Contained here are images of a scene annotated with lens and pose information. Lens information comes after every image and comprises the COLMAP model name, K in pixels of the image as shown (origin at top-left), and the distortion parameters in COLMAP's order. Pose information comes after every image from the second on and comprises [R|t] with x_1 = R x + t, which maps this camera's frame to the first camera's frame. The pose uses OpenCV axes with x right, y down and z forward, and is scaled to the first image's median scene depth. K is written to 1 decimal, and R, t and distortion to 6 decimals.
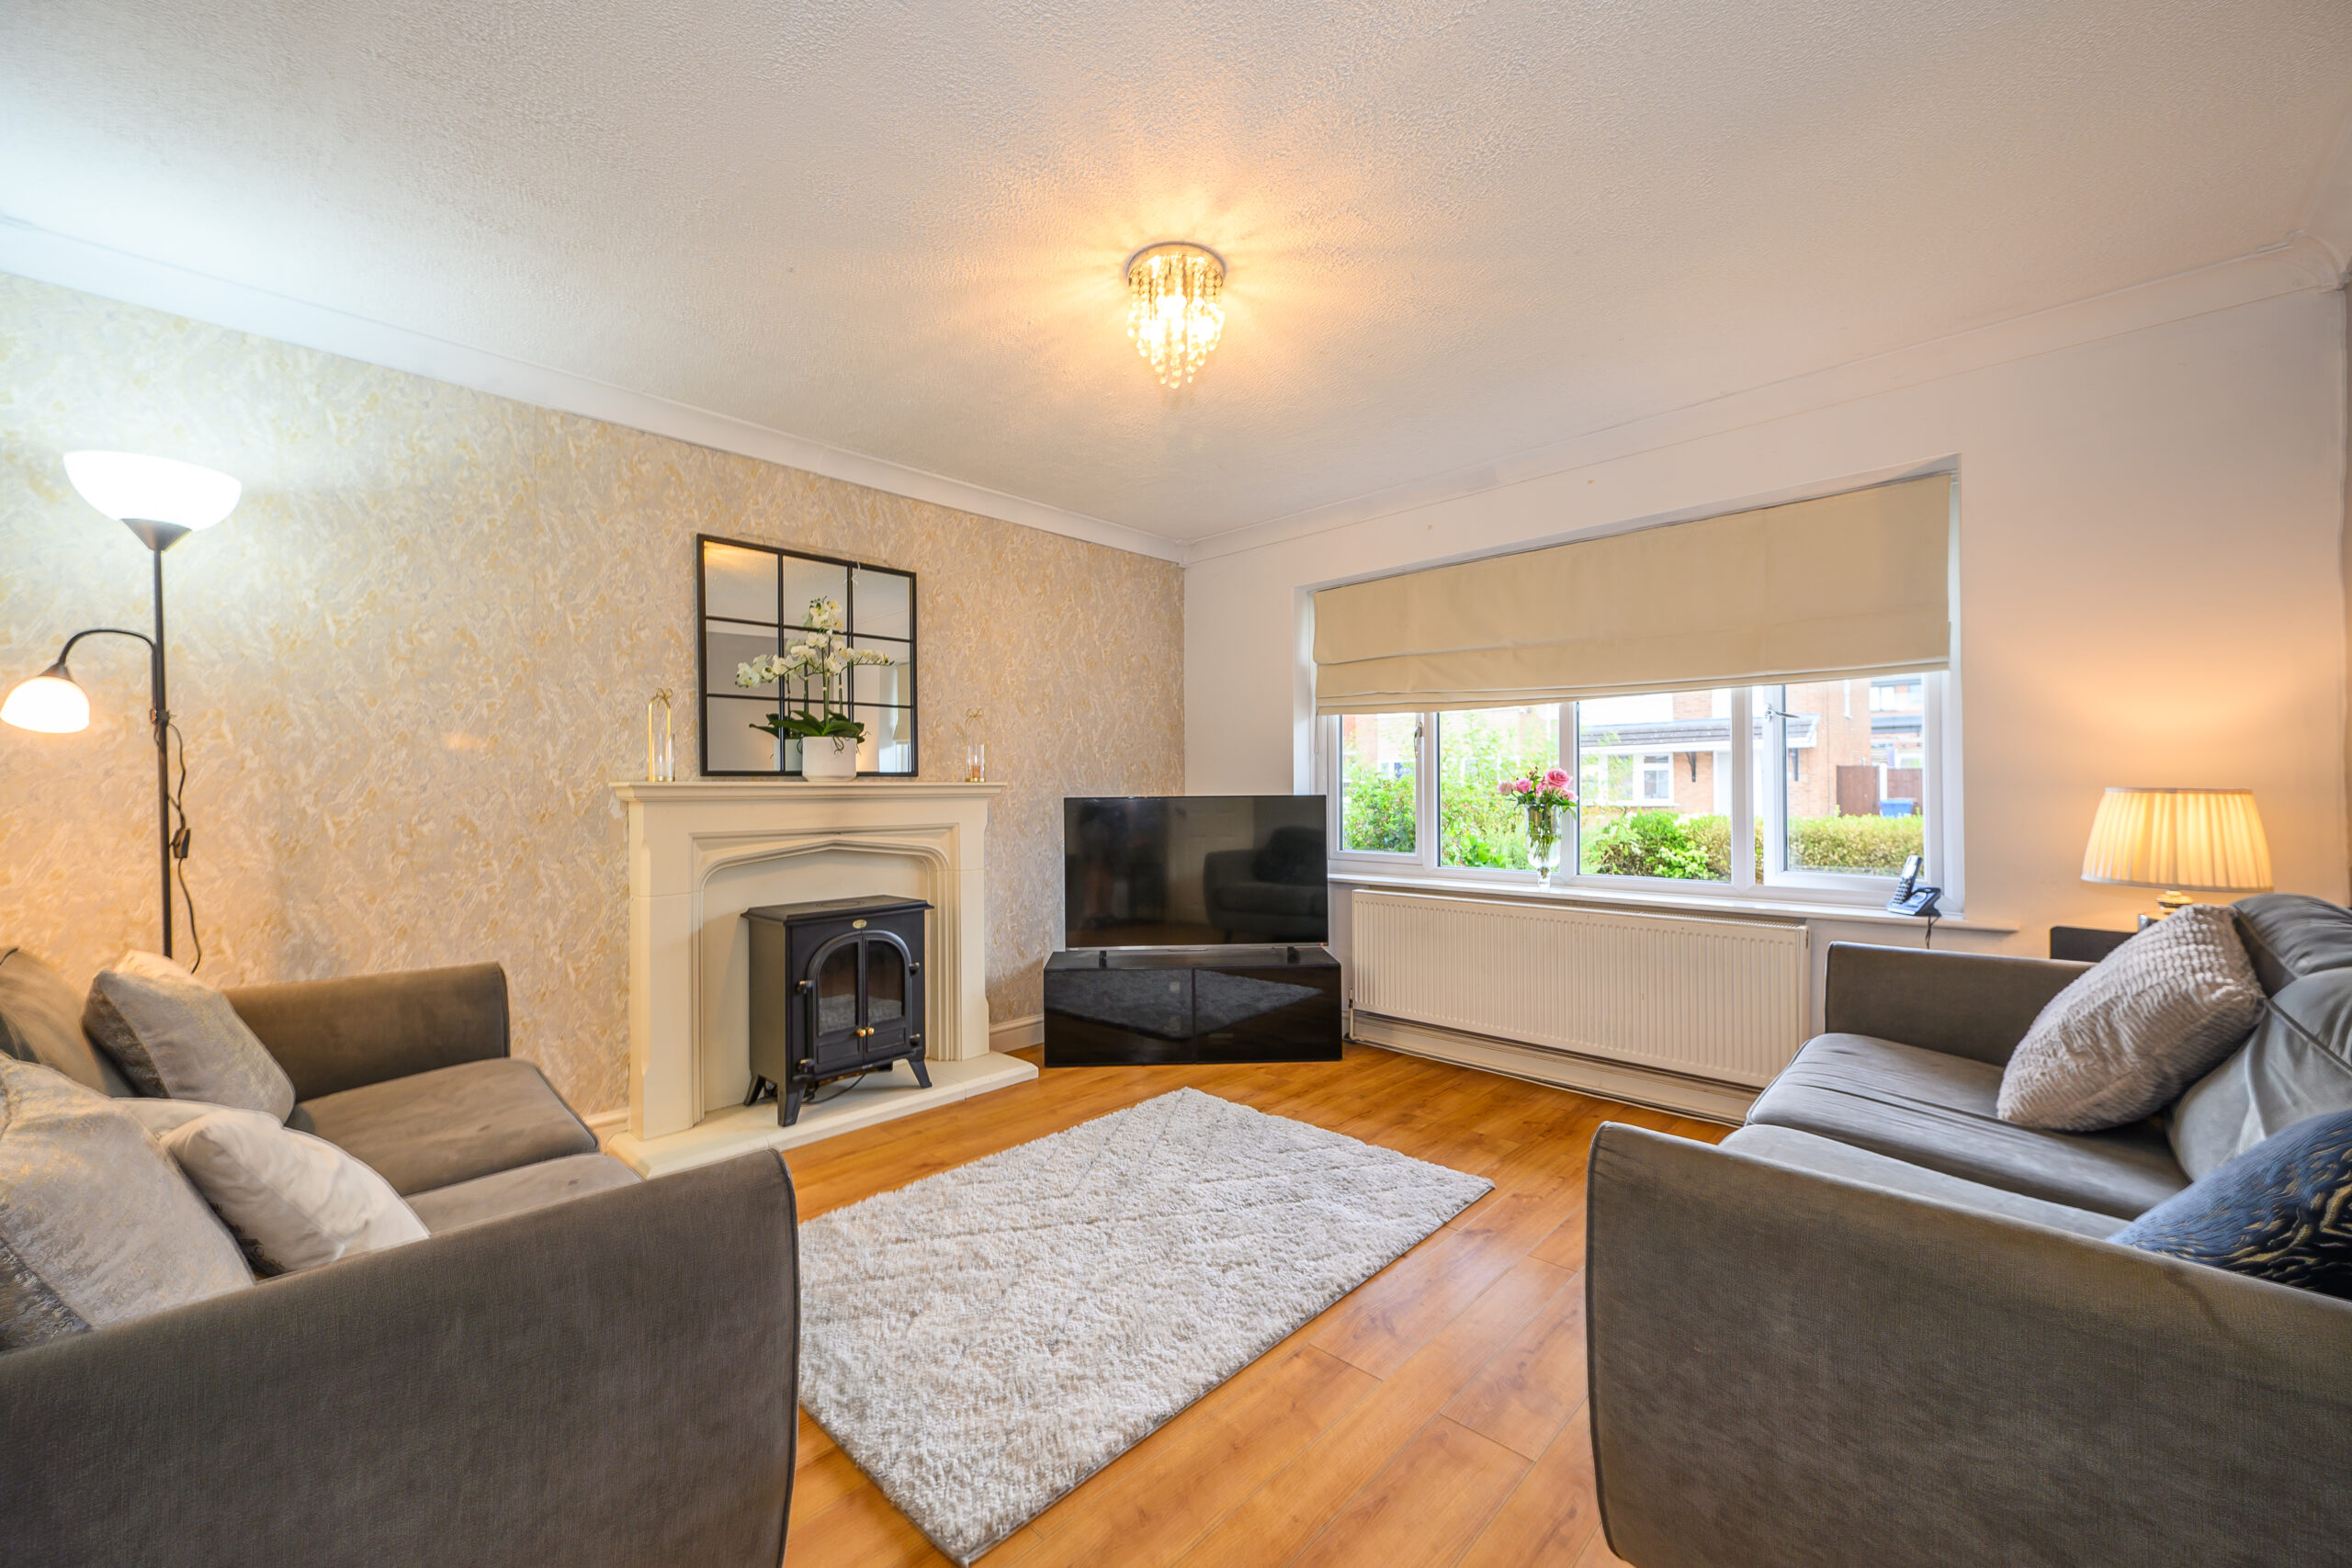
lens RADIAL K [[923.8, 0, 1180.1], [0, 923.8, 783.5], [0, 0, 1]] dist [-0.003386, -0.000110]
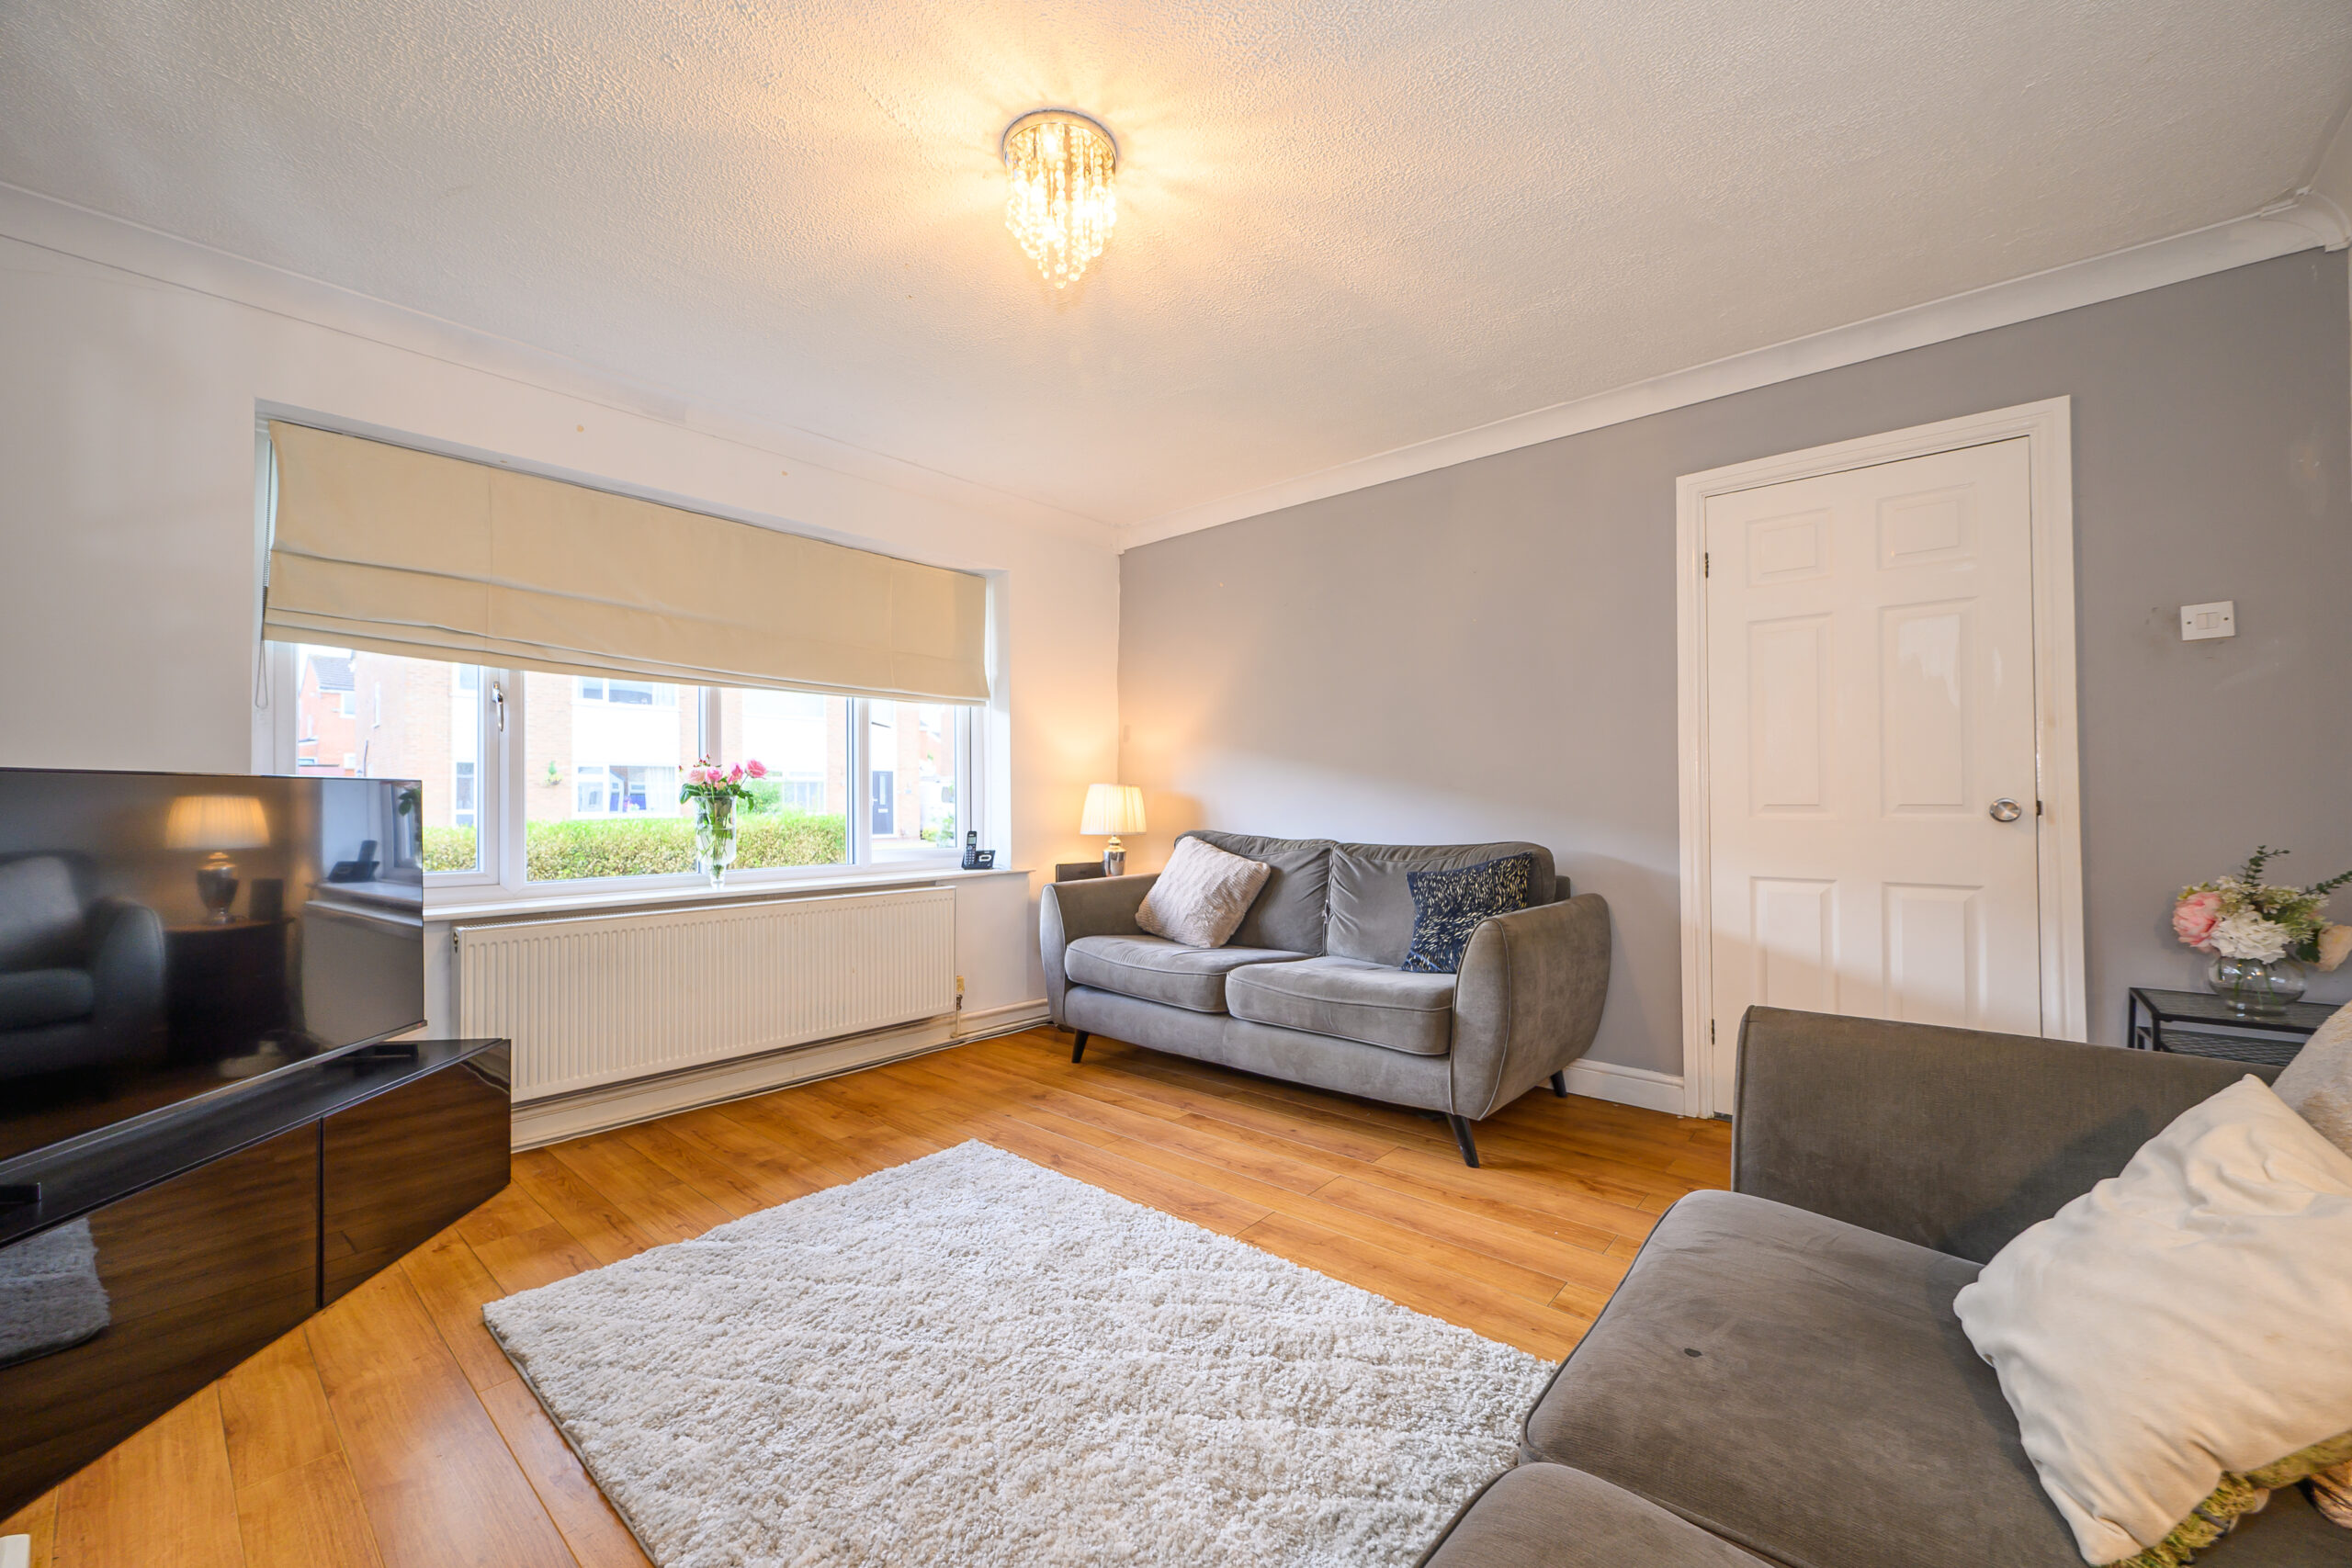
lens RADIAL K [[923.8, 0, 1180.7], [0, 923.8, 794.9], [0, 0, 1]] dist [-0.003386, -0.000110]
pose [[-0.055628, 0.011109, 0.998390, -0.578302], [0.000178, 0.999938, -0.011116, 0.033040], [-0.998452, -0.000441, -0.055627, 0.633132]]
